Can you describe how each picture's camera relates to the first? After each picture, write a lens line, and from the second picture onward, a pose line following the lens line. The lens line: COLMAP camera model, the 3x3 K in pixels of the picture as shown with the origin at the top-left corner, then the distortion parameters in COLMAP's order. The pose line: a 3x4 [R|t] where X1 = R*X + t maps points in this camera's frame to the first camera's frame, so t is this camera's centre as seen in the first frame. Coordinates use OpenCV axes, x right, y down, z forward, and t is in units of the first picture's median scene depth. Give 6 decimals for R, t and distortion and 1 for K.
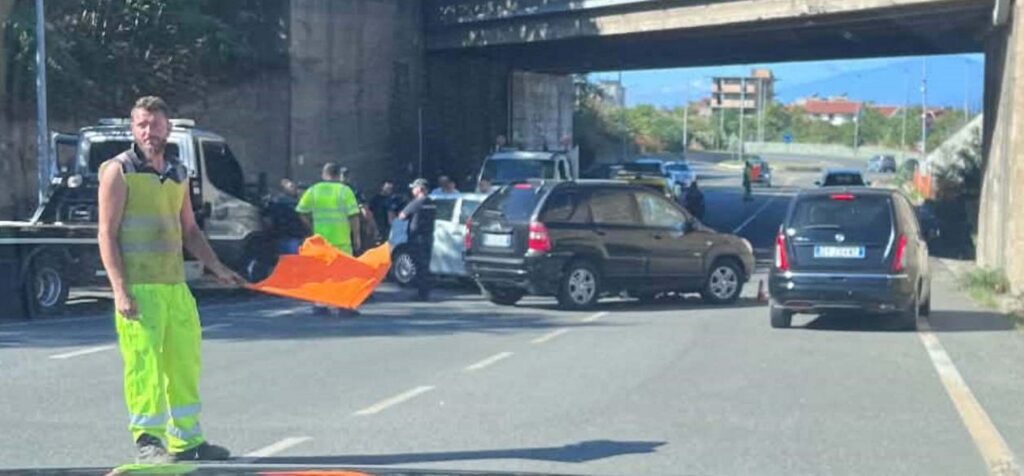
lens RADIAL K [[3097.4, 0, 515.8], [0, 3097.4, 234.9], [0, 0, 1]] dist [-0.024156, 0.000000]
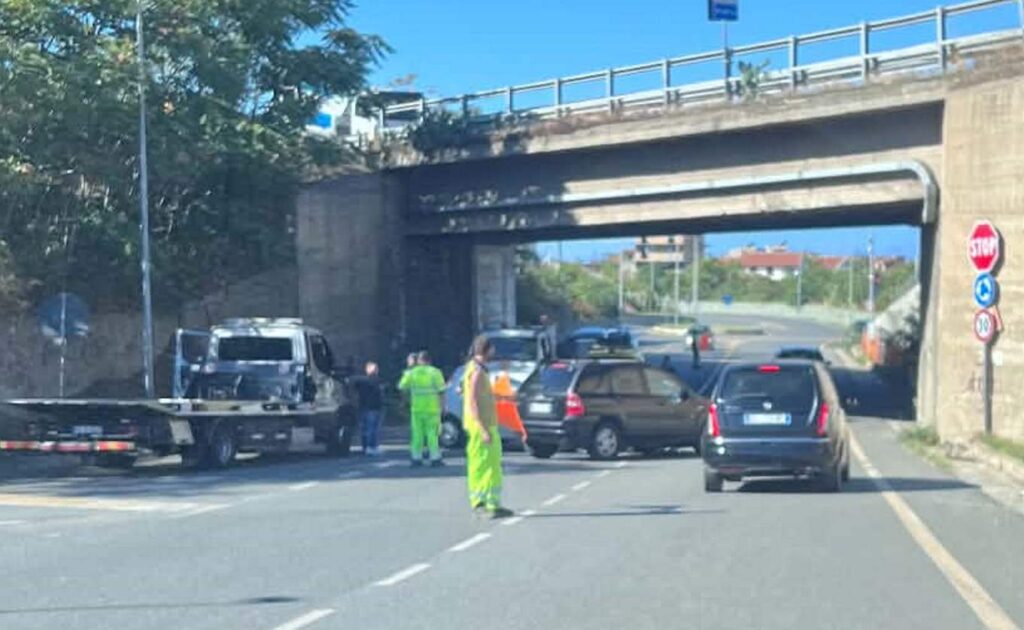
lens RADIAL K [[3868.2, 0, 481.5], [0, 3868.2, 398.5], [0, 0, 1]] dist [0.043651, 0.000000]
pose [[0.999423, -0.017823, 0.028925, -0.047207], [0.017902, 0.999837, -0.002476, 0.000812], [-0.028876, 0.002993, 0.999579, -0.378403]]
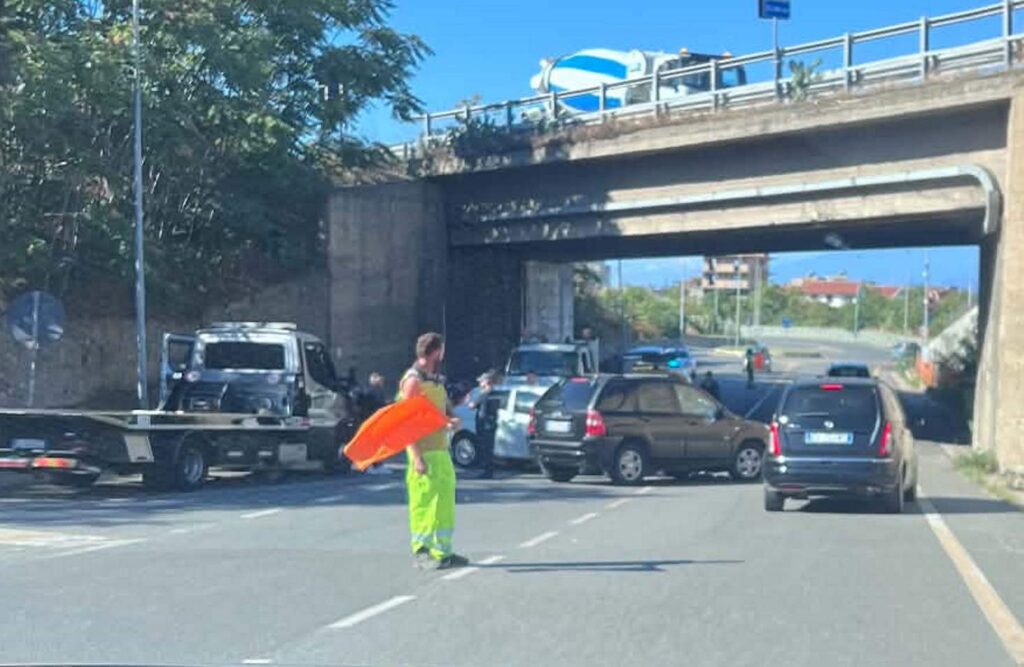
lens RADIAL K [[3470.7, 0, 538.5], [0, 3470.7, 434.0], [0, 0, 1]] dist [0.003487, 0.000000]
pose [[0.999819, -0.002545, 0.018867, -0.023194], [0.002492, 0.999993, 0.002868, 0.000507], [-0.018874, -0.002820, 0.999818, -0.189626]]
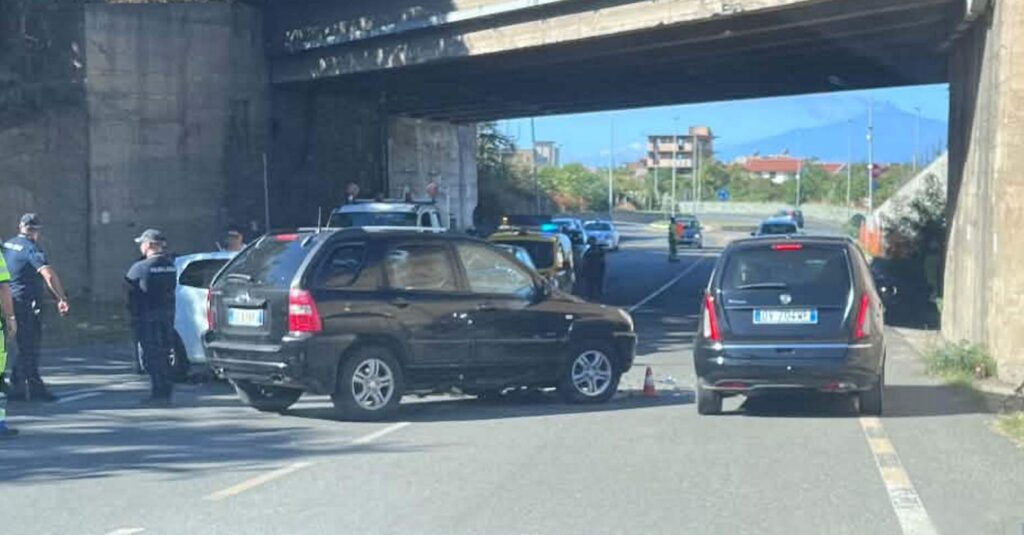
lens RADIAL K [[3038.8, 0, 513.0], [0, 3038.8, 277.5], [0, 0, 1]] dist [0.039342, 0.000000]
pose [[0.999791, -0.014690, 0.014188, 0.025822], [0.014805, 0.999858, -0.008067, -0.000499], [-0.014067, 0.008276, 0.999867, 0.204890]]
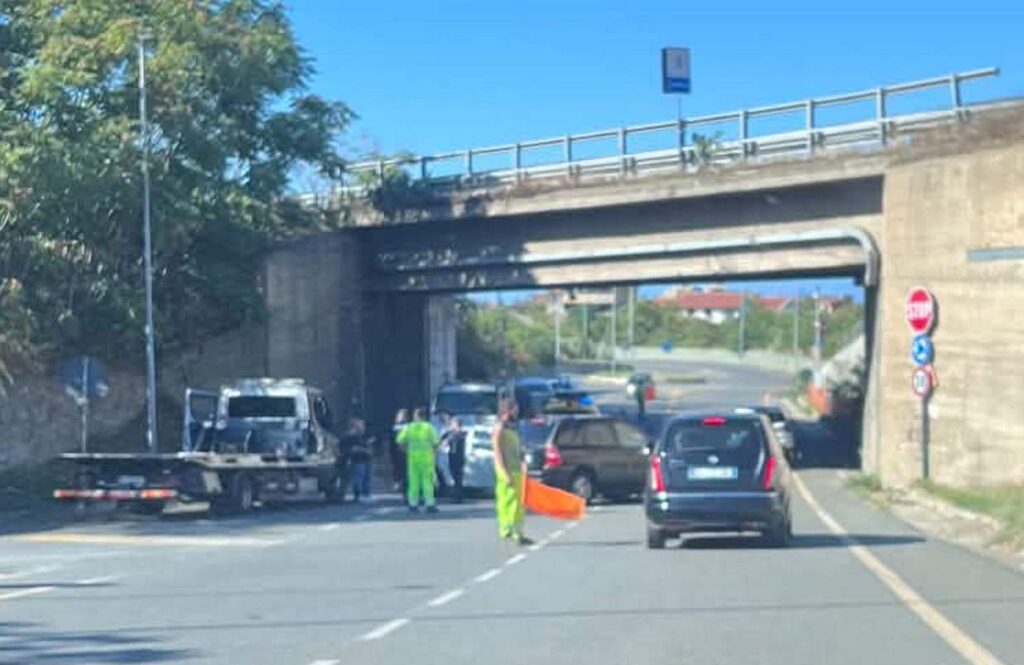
lens RADIAL K [[4493.7, 0, 517.2], [0, 4493.7, 335.3], [0, 0, 1]] dist [0.028241, 0.000000]
pose [[0.997756, -0.022065, 0.063213, -0.084343], [0.023860, 0.999329, -0.027784, 0.001404], [-0.062557, 0.029230, 0.997613, -0.659166]]
